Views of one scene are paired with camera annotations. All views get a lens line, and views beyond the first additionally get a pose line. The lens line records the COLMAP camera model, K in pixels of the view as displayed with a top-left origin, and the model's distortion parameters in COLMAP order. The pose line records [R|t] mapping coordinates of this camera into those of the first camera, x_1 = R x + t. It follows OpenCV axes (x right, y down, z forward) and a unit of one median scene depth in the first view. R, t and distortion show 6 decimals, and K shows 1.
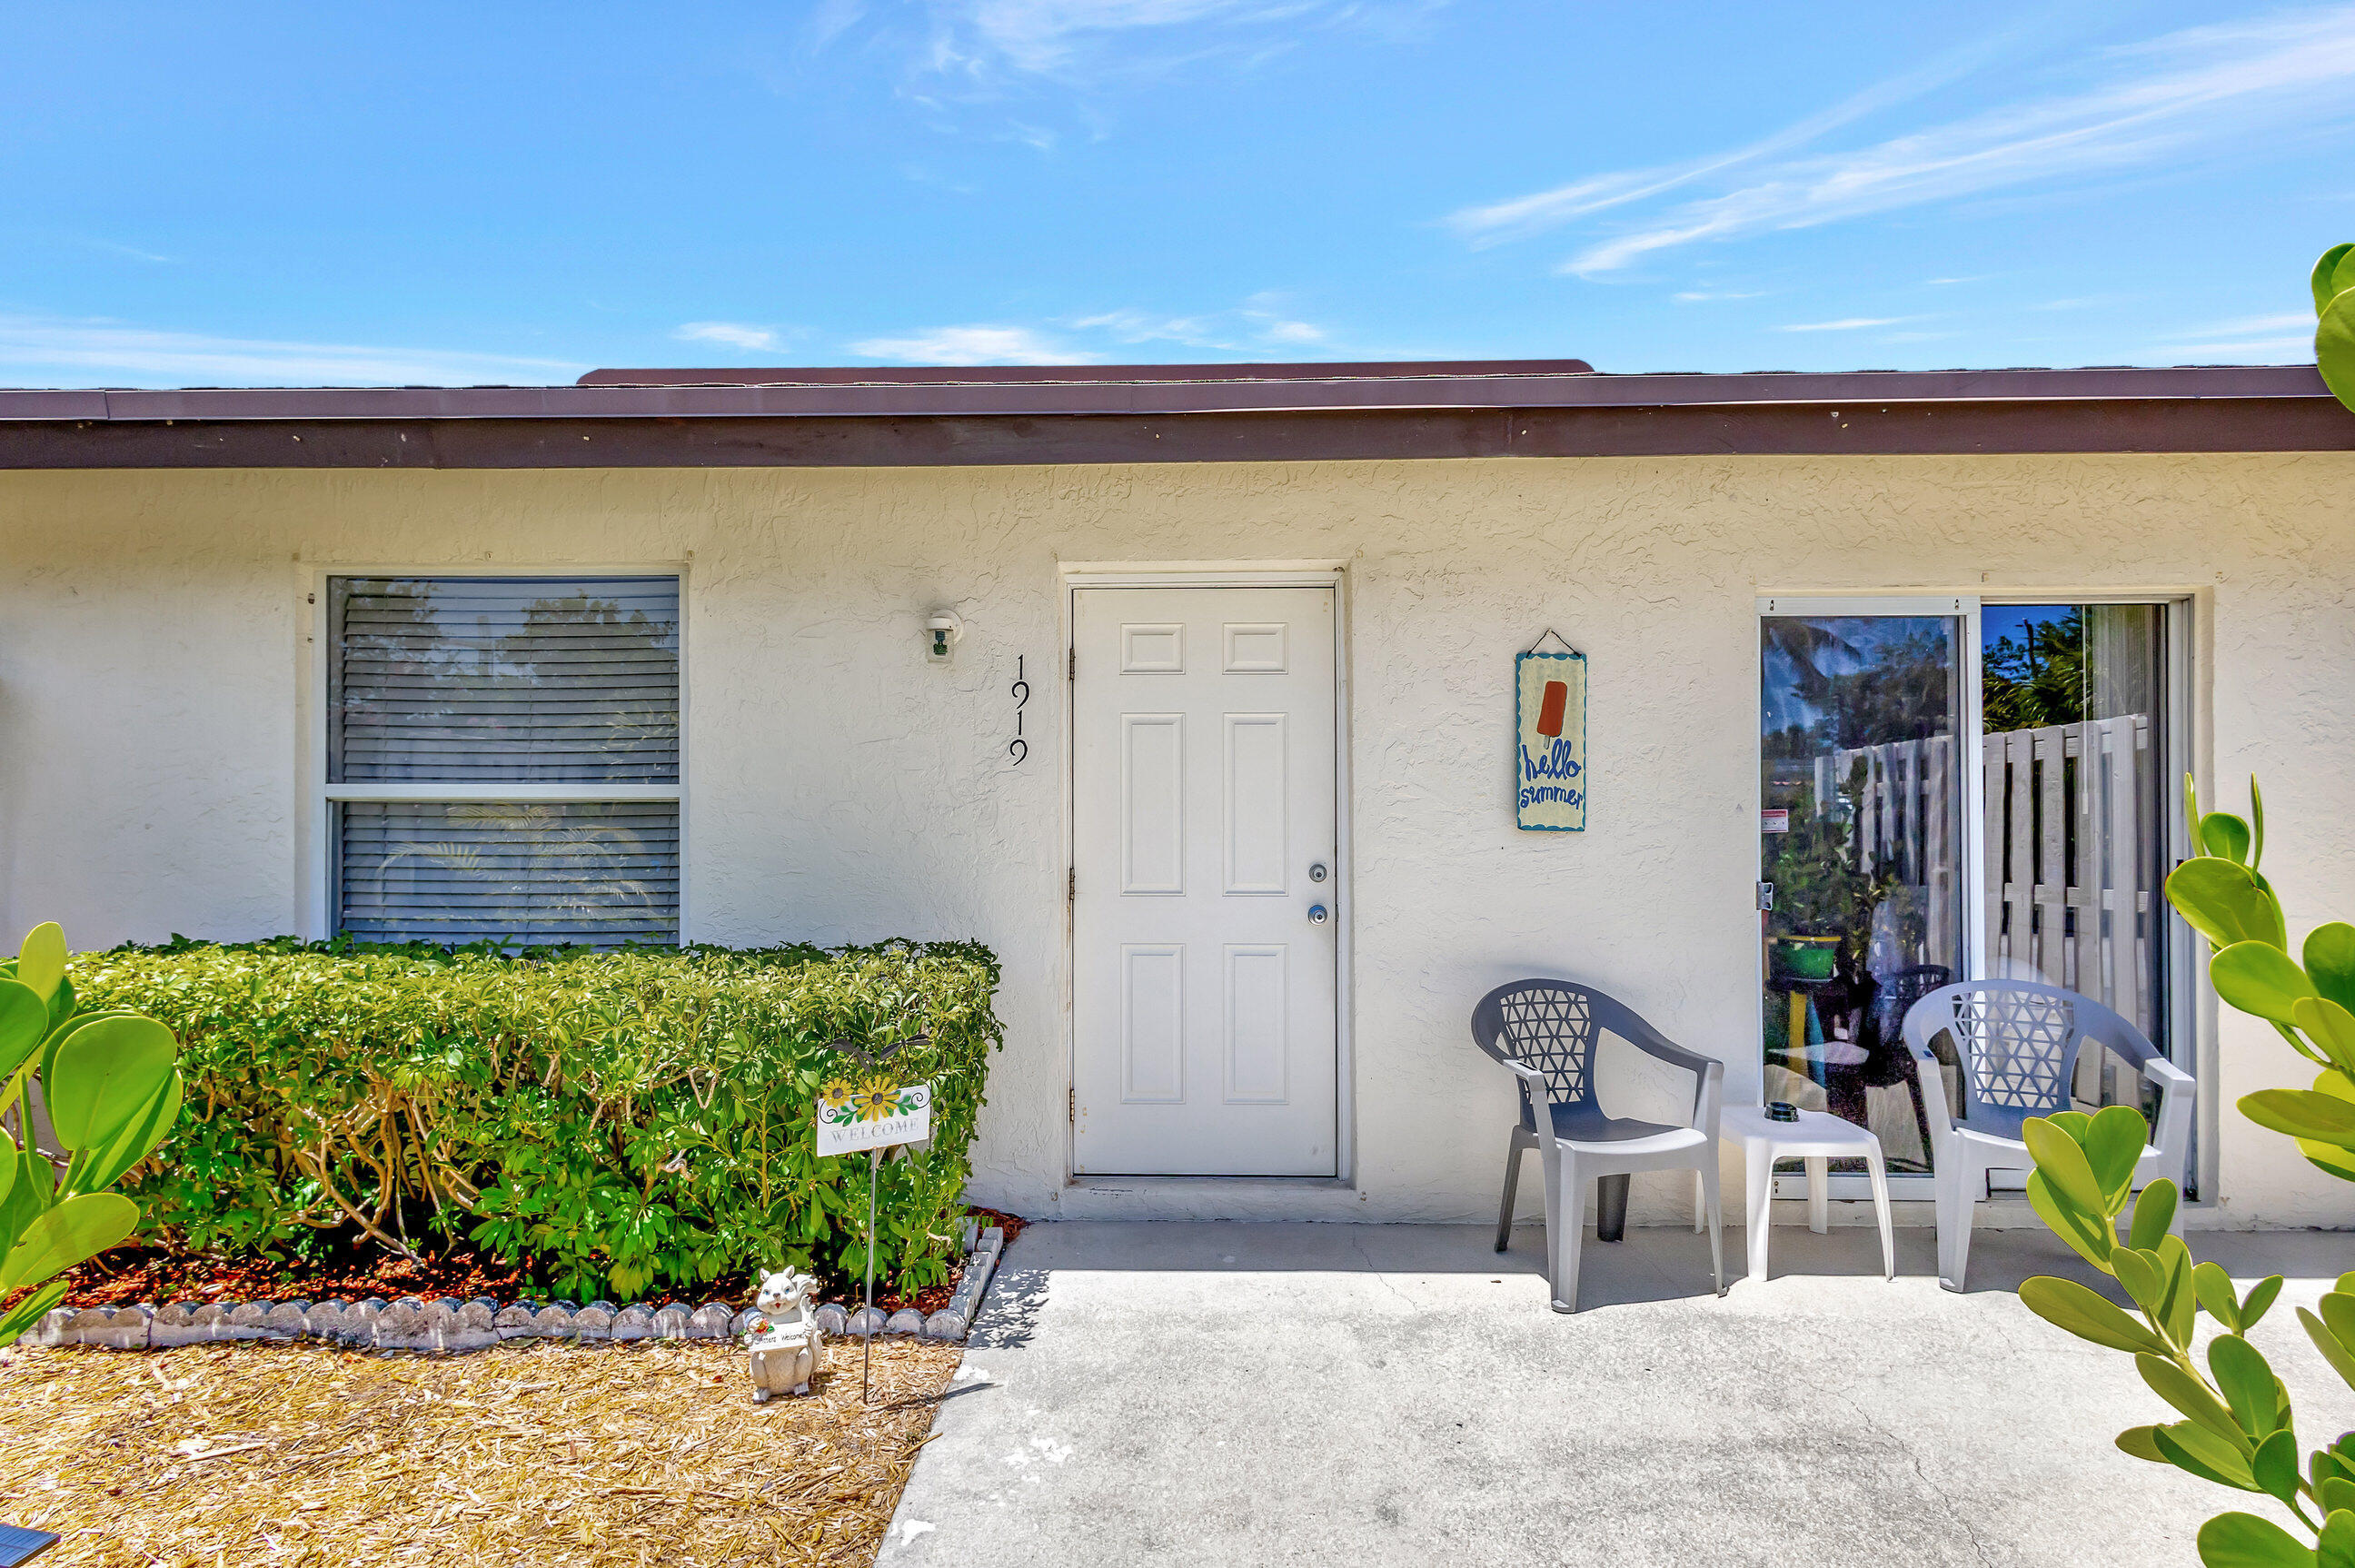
lens RADIAL K [[1118.6, 0, 1177.5], [0, 1118.6, 784.0], [0, 0, 1]] dist [-0.001833, -0.000317]
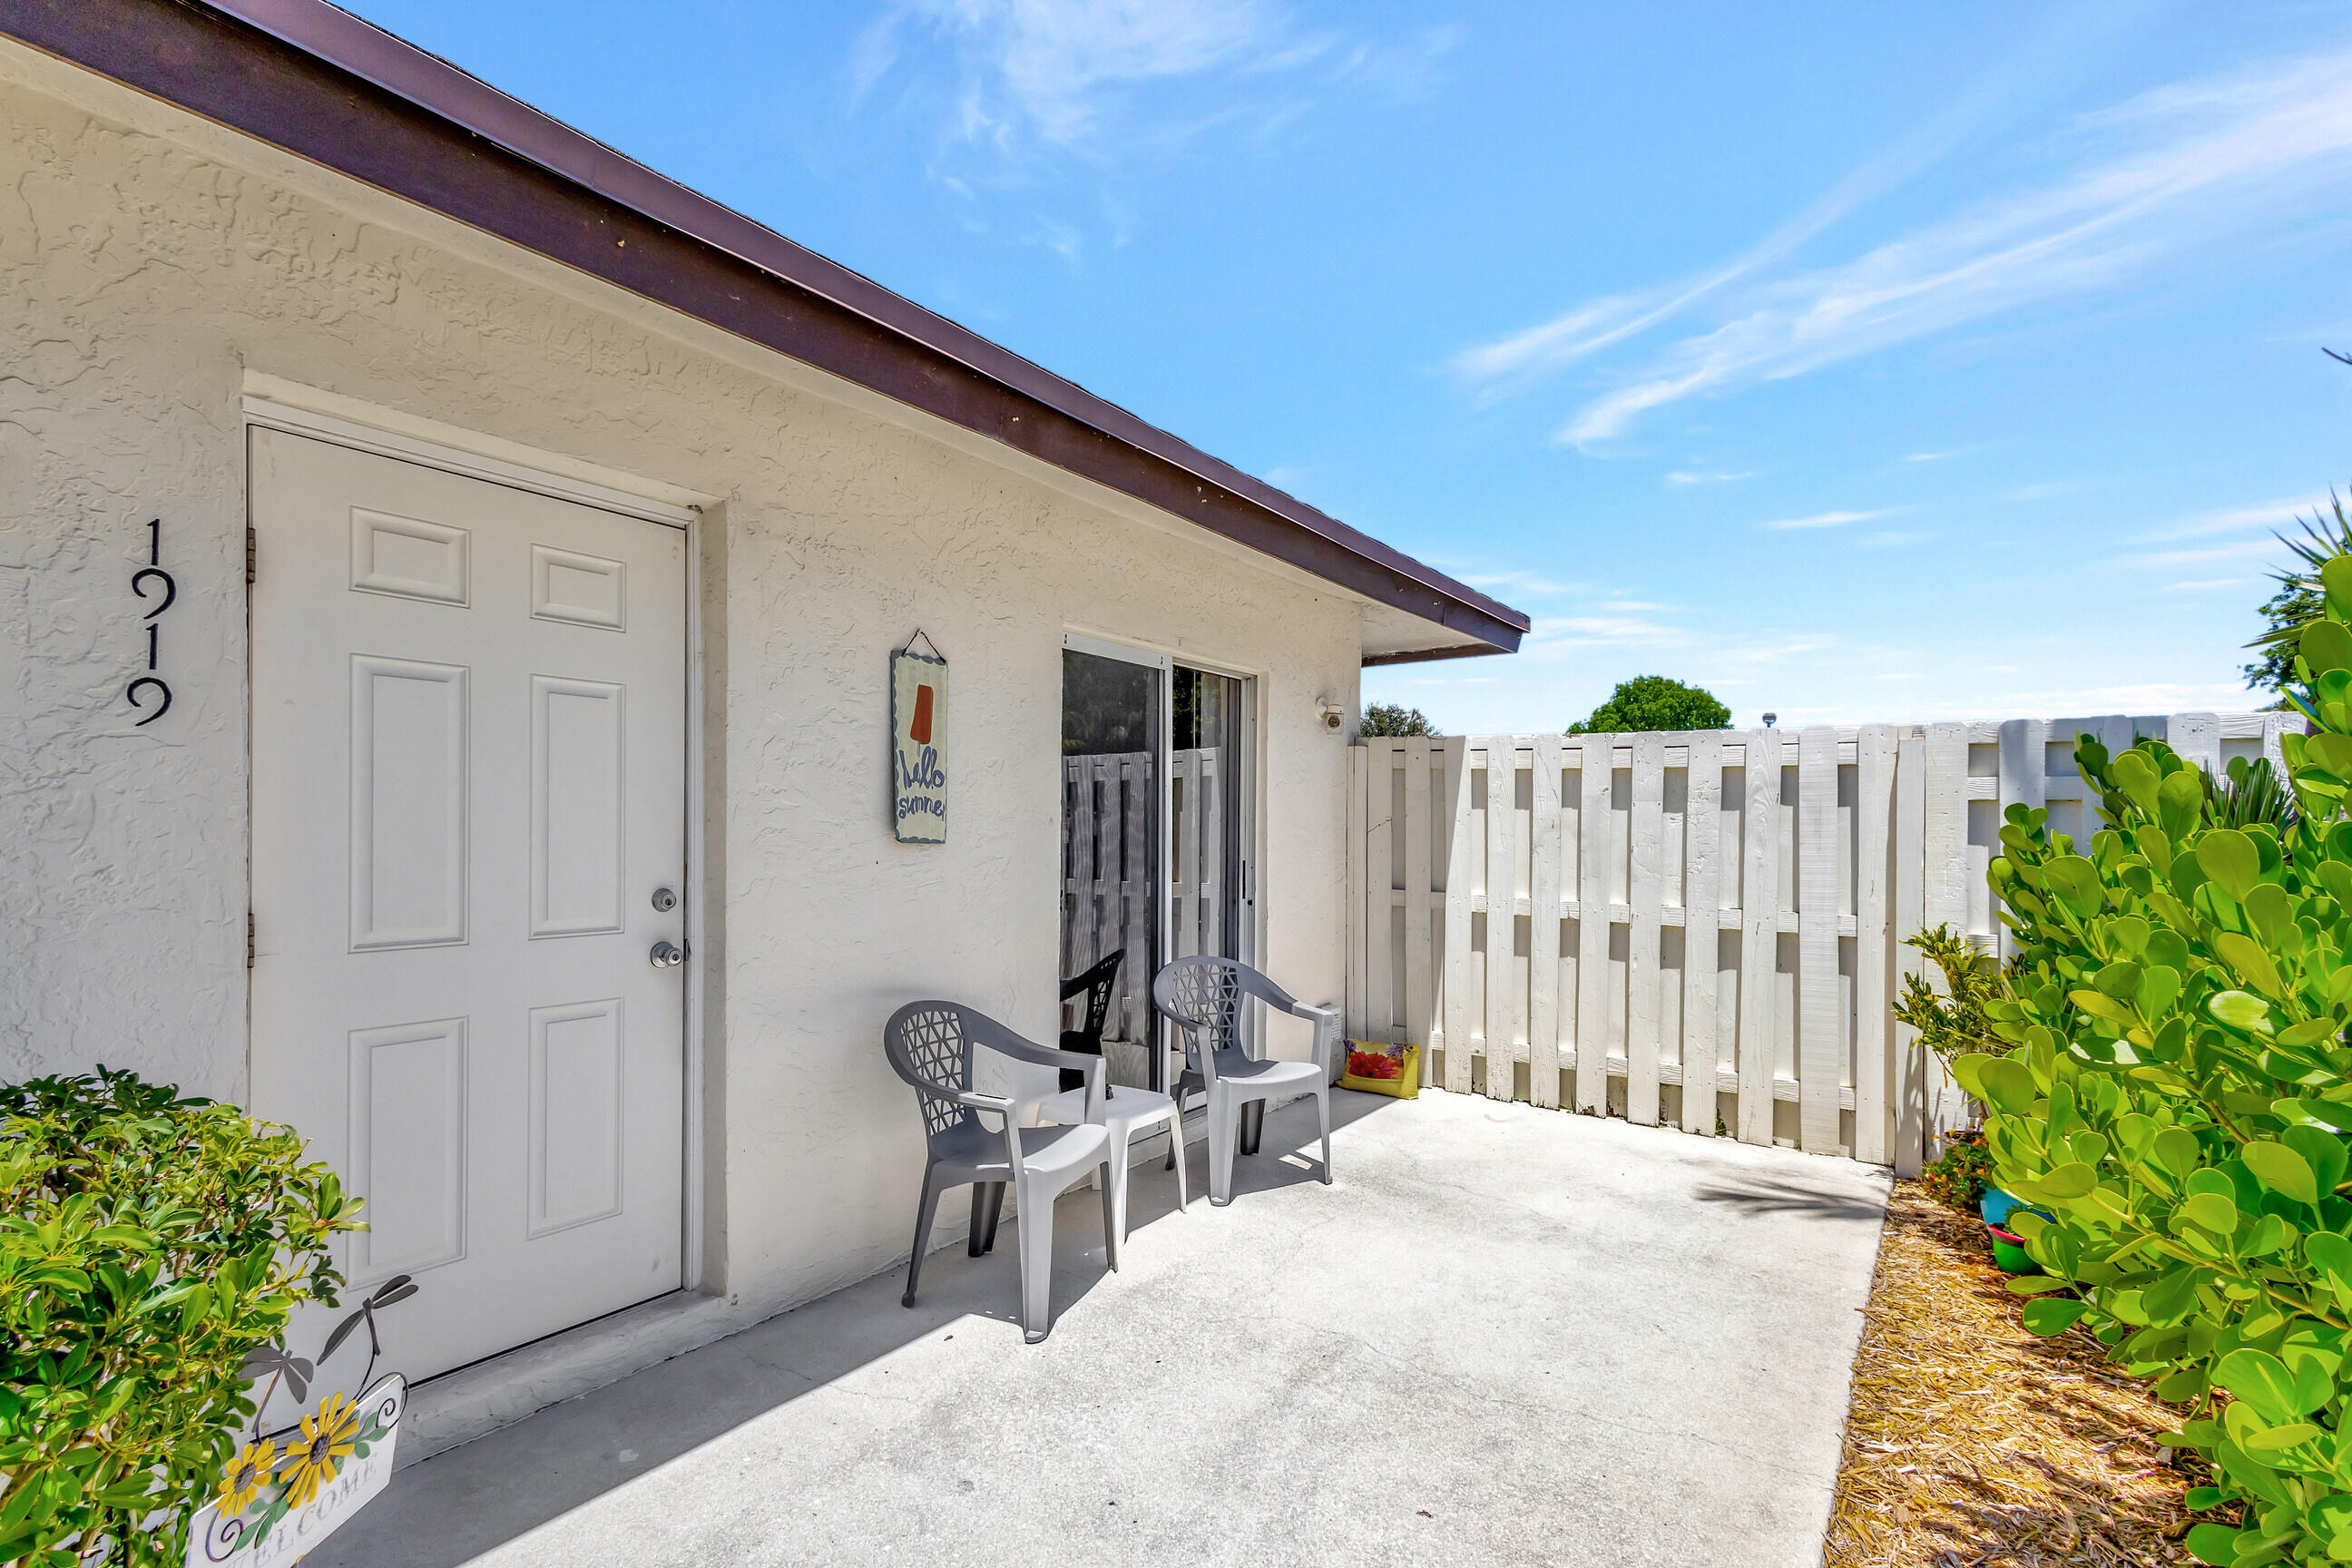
lens RADIAL K [[1069.5, 0, 1174.0], [0, 1069.5, 812.8], [0, 0, 1]] dist [0.004659, -0.000156]
pose [[0.566539, 0.017358, 0.823852, -0.286930], [-0.038809, 0.999231, 0.005634, 0.002646], [-0.823120, -0.035165, 0.566777, 0.309058]]
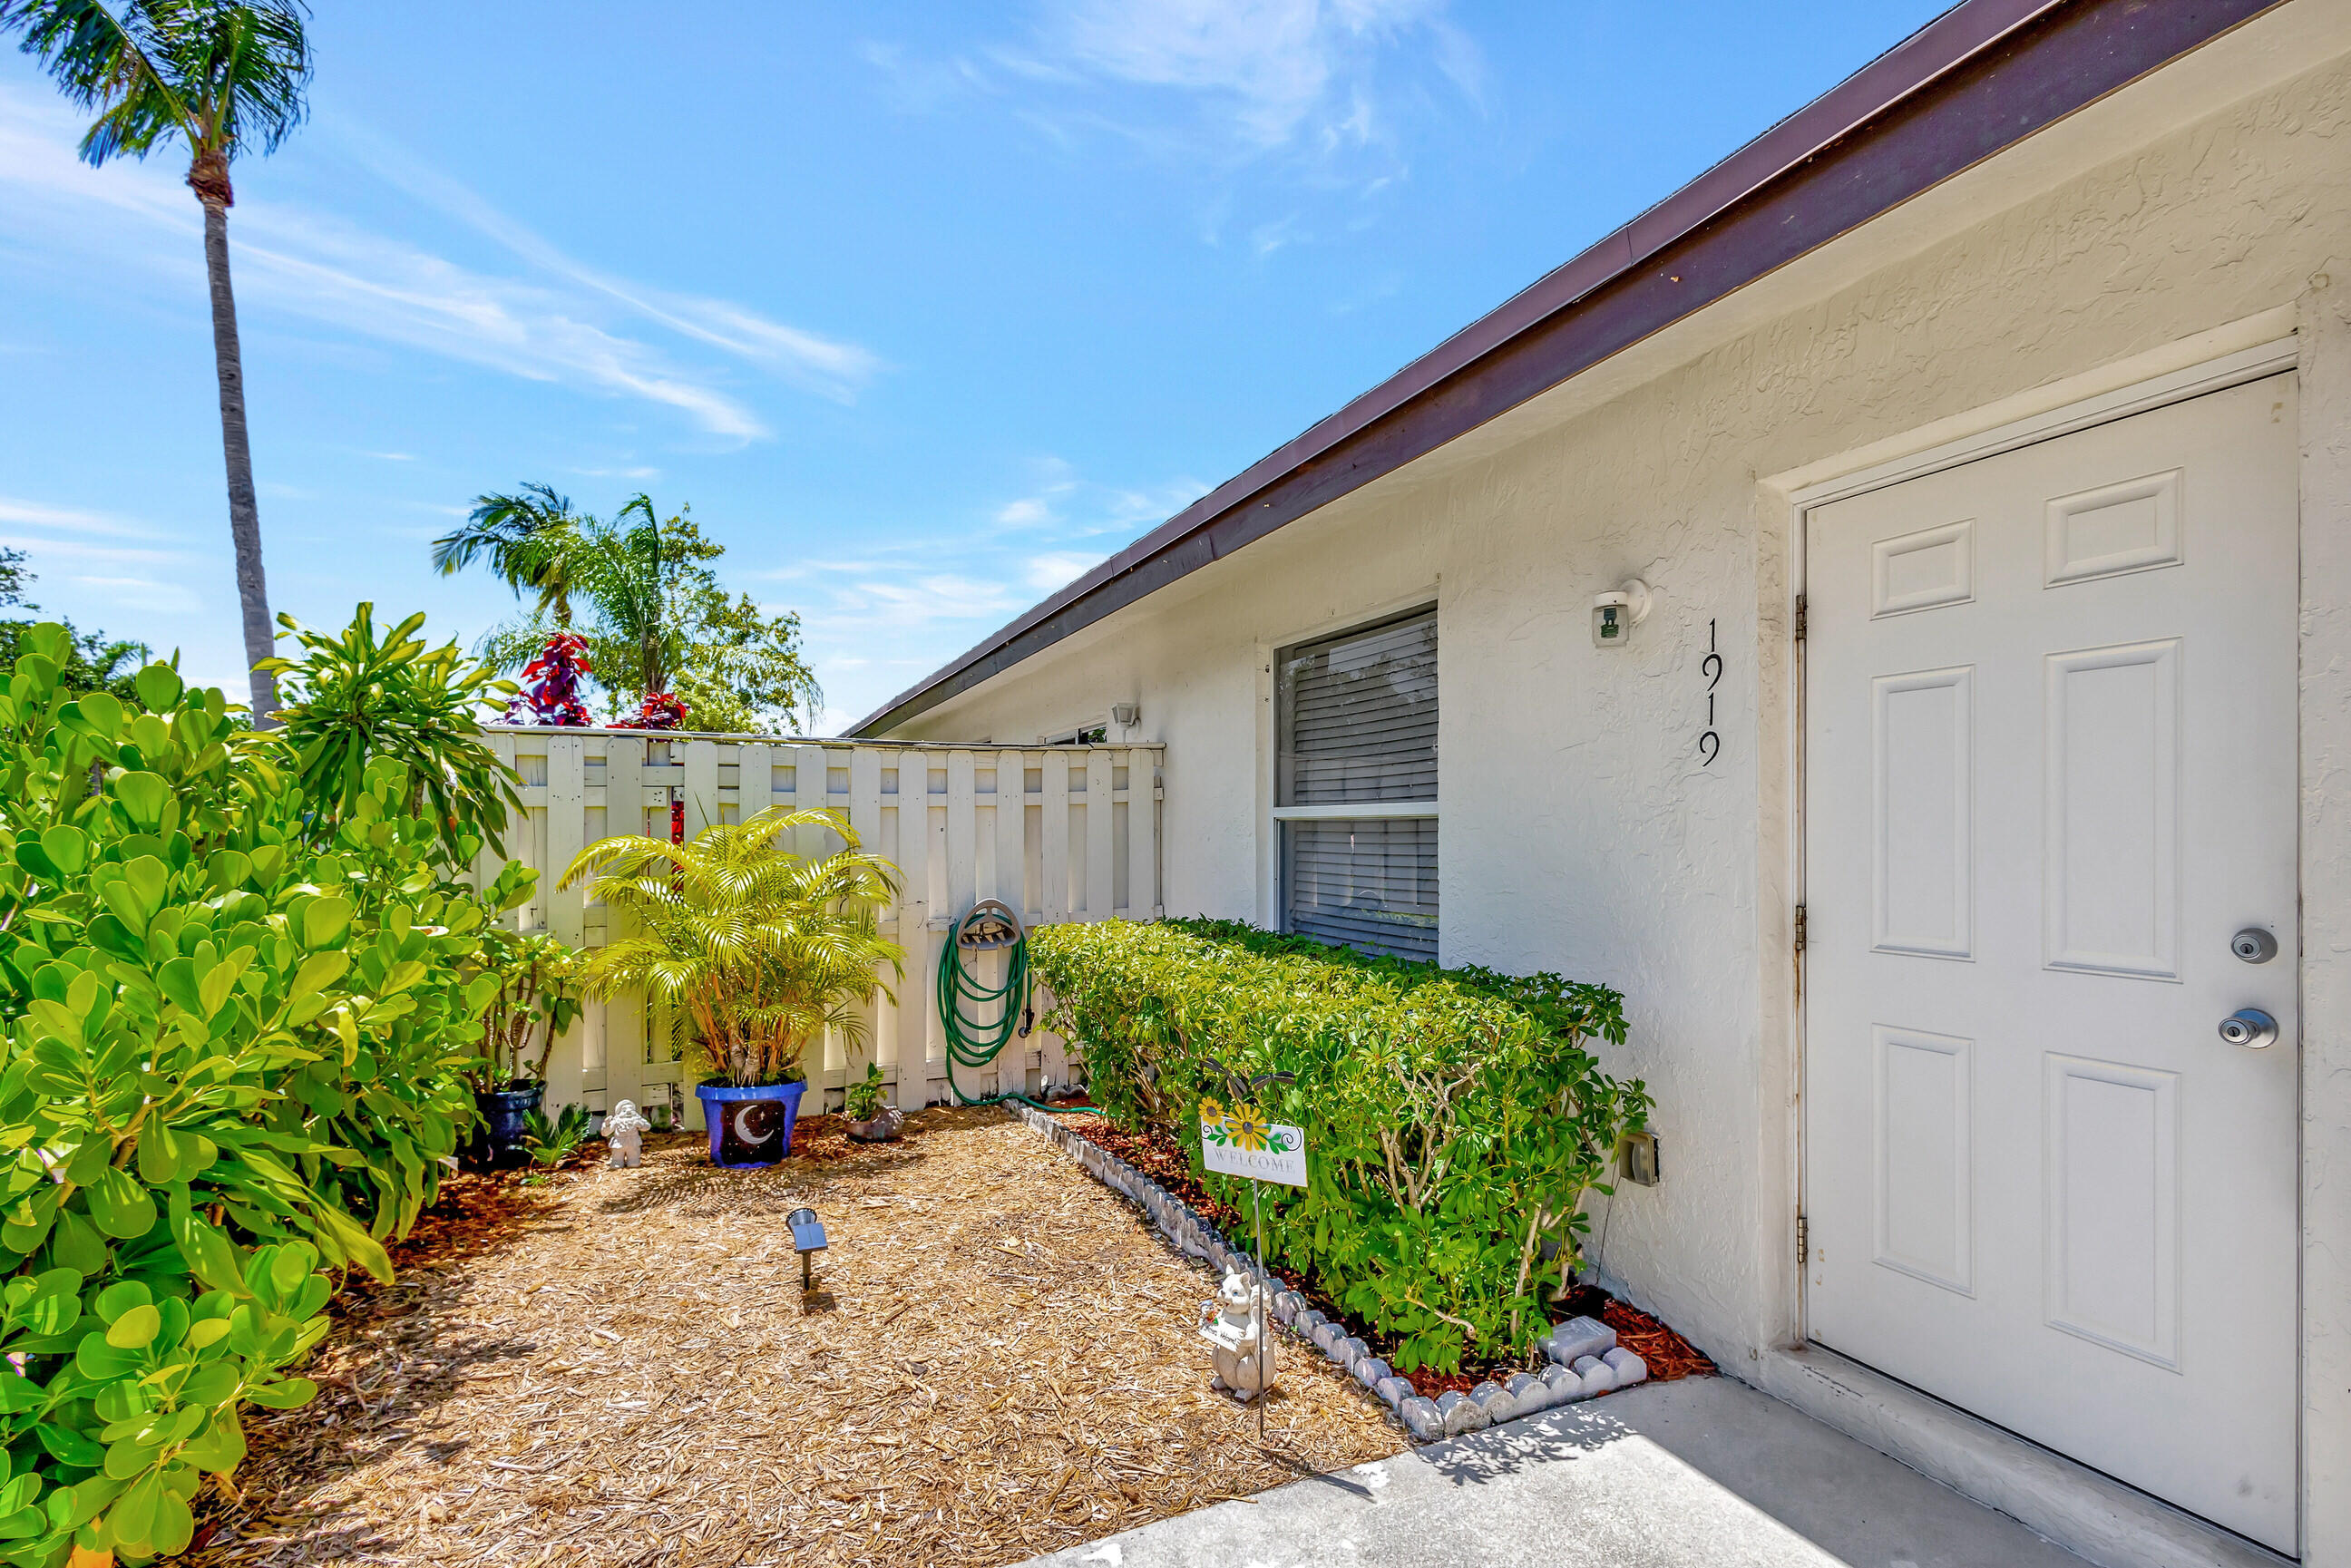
lens RADIAL K [[1096.4, 0, 1173.2], [0, 1096.4, 811.4], [0, 0, 1]] dist [-0.000832, -0.000623]
pose [[0.425707, -0.016299, -0.904714, 0.375250], [0.032938, 0.999454, -0.002507, 0.004215], [0.904261, -0.028732, 0.426012, 0.356343]]
